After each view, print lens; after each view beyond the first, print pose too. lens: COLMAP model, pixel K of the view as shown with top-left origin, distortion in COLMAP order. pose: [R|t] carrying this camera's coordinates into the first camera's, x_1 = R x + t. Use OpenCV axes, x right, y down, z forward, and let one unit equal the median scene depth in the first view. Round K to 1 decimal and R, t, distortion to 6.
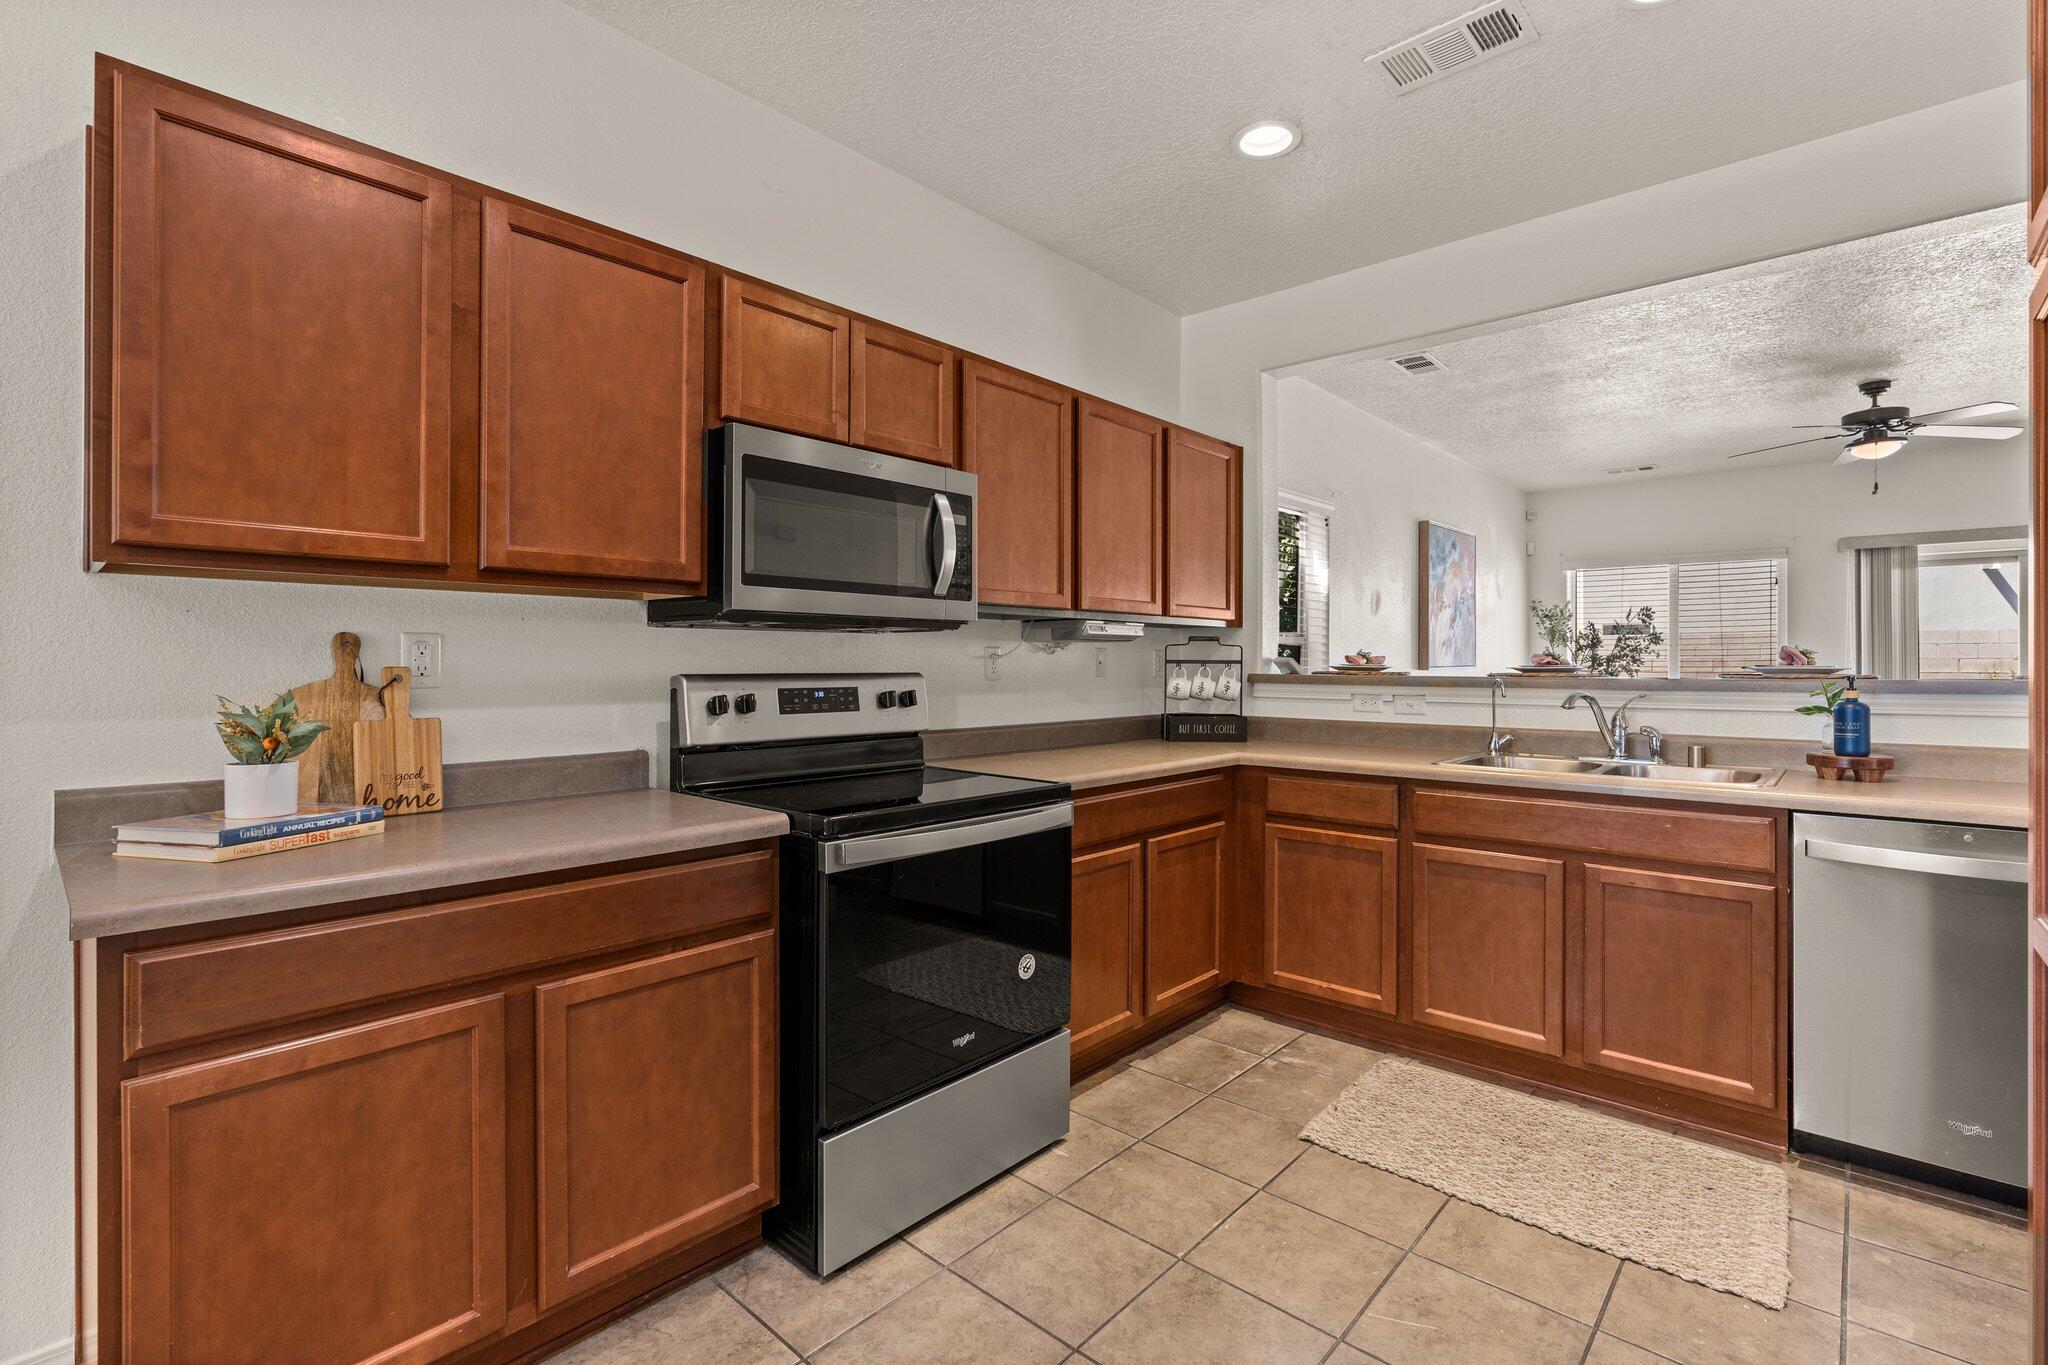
lens RADIAL K [[934.6, 0, 1041.6], [0, 934.6, 658.3], [0, 0, 1]] dist [-0.010985, 0.003097]
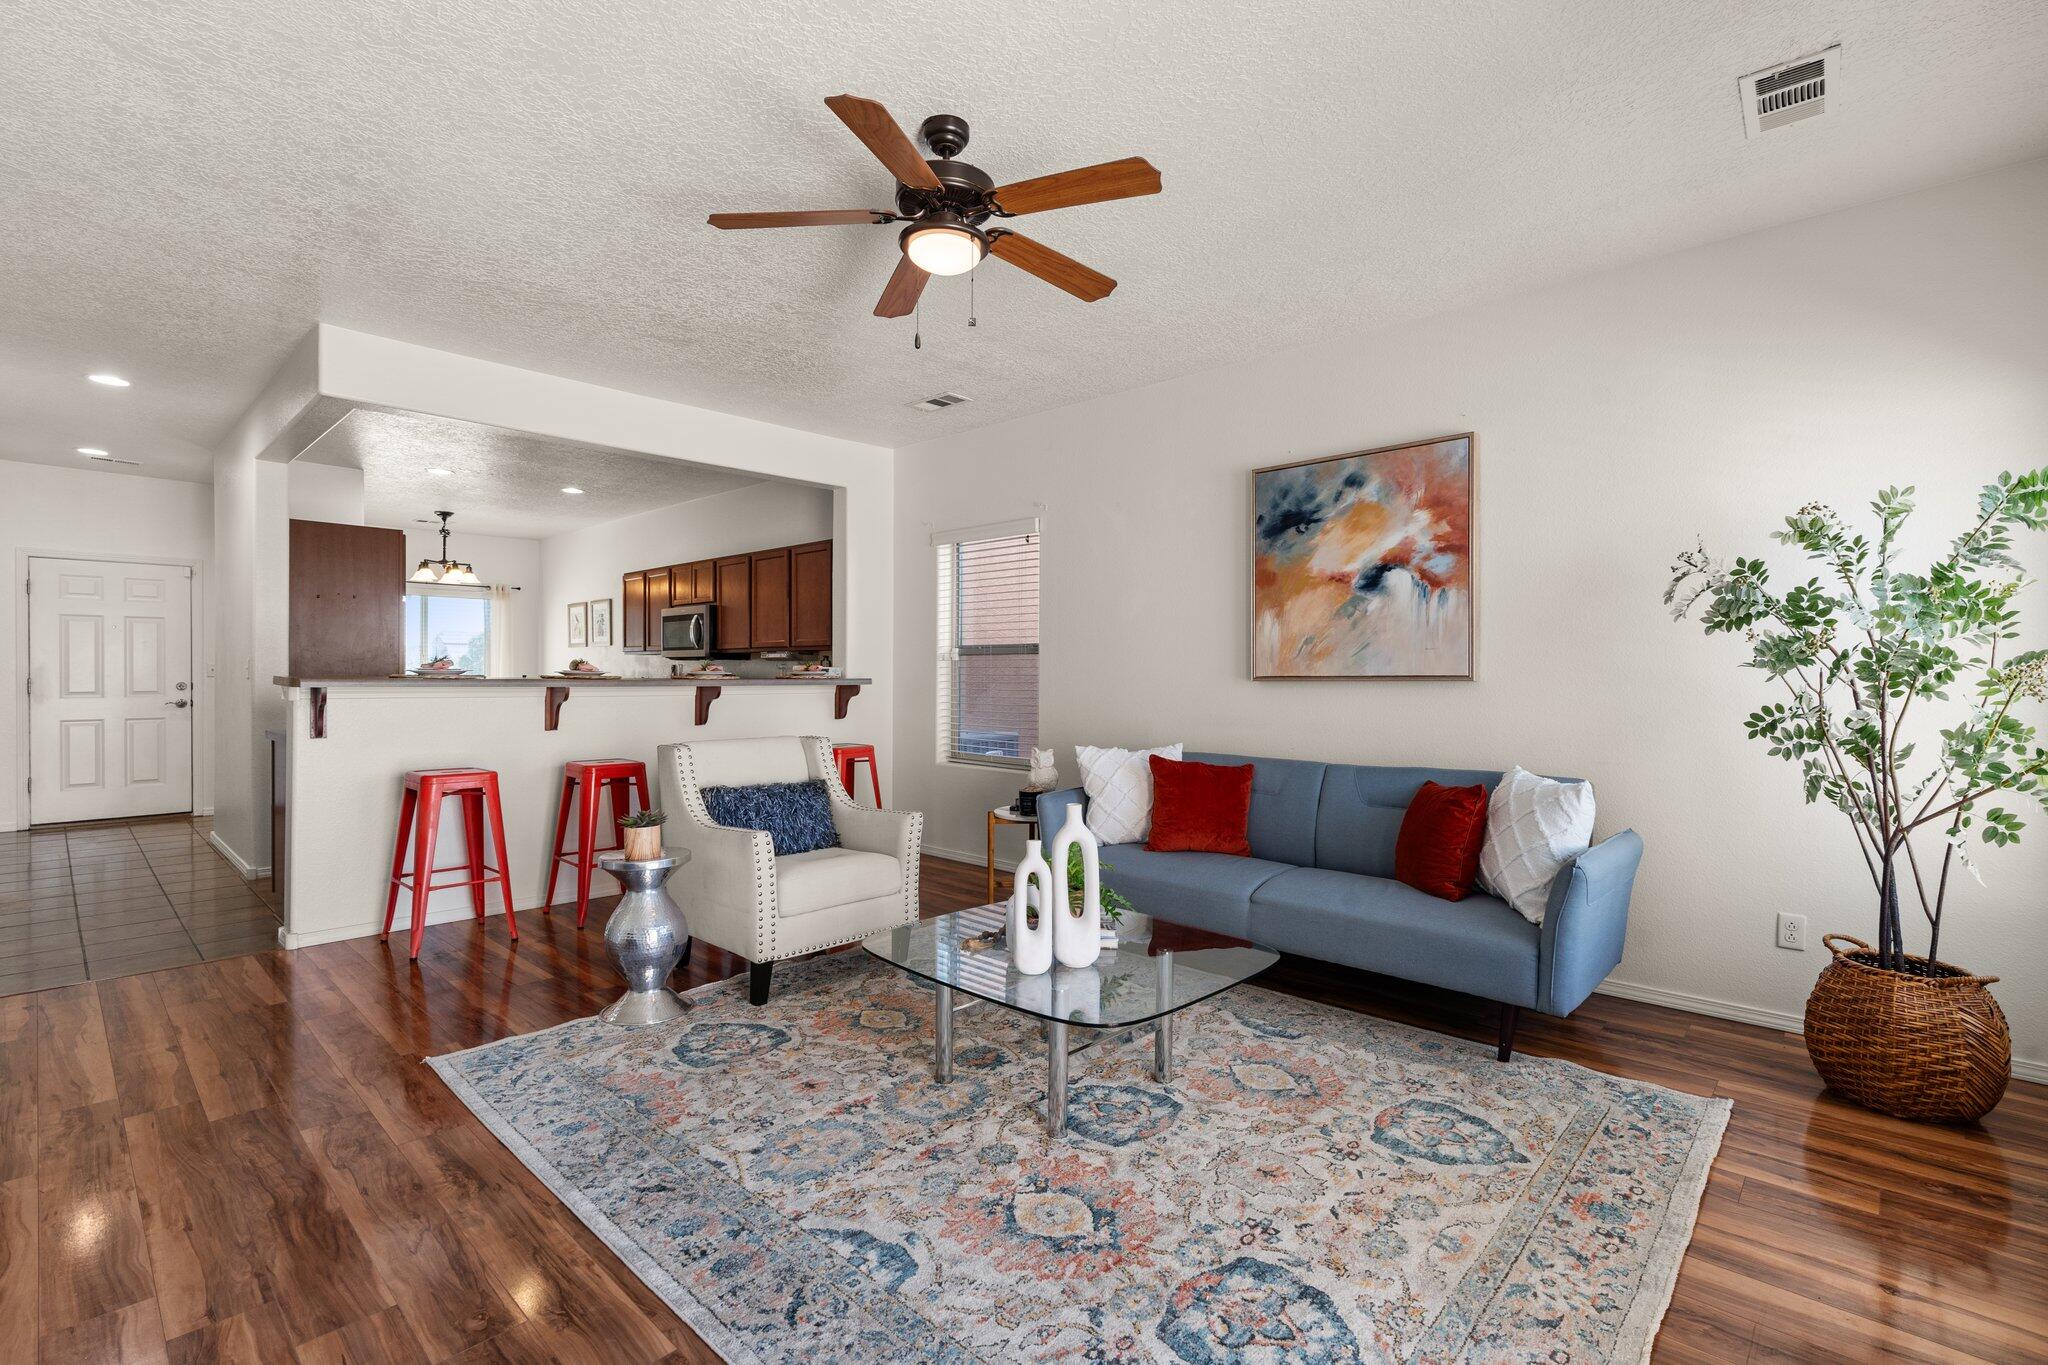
lens RADIAL K [[934.6, 0, 1011.9], [0, 934.6, 675.8], [0, 0, 1]] dist [-0.010985, 0.003097]
pose [[-0.040872, 0.000370, -0.999164, 2.545506], [0.000212, 1.000000, 0.000362, 0.018023], [0.999164, -0.000197, -0.040872, 1.909244]]
